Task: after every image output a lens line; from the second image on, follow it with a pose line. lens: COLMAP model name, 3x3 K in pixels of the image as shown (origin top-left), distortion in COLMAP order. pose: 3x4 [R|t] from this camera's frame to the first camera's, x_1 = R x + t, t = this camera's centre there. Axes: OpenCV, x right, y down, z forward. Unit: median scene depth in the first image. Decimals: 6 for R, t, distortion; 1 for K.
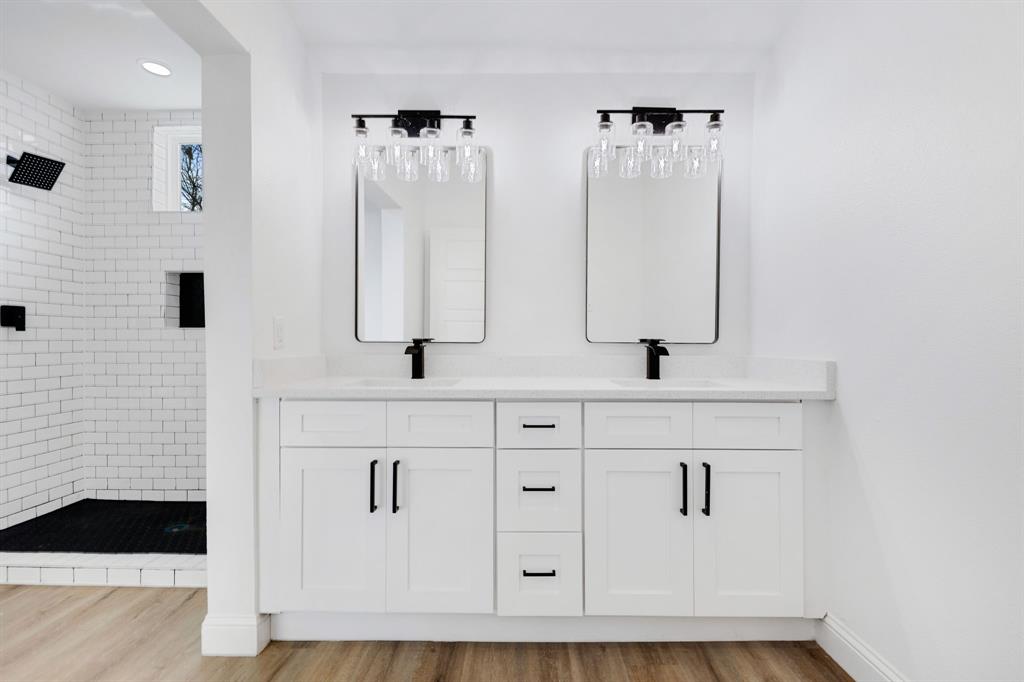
lens RADIAL K [[457.8, 0, 511.2], [0, 457.8, 345.1], [0, 0, 1]] dist [0.002580, -0.001488]
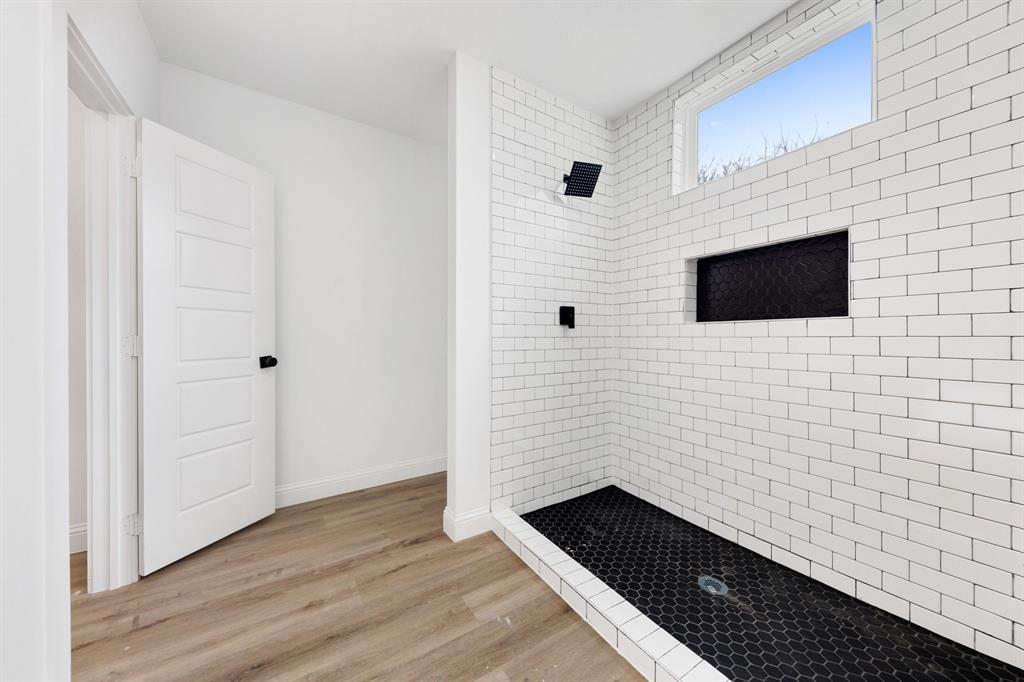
lens RADIAL K [[360.8, 0, 512.0], [0, 360.8, 338.2], [0, 0, 1]] dist [-0.000310, -0.000196]
pose [[0.554235, 0.004939, -0.832346, -0.360210], [-0.004269, 0.999986, 0.003092, -0.008929], [0.832350, 0.001840, 0.554248, 0.337037]]
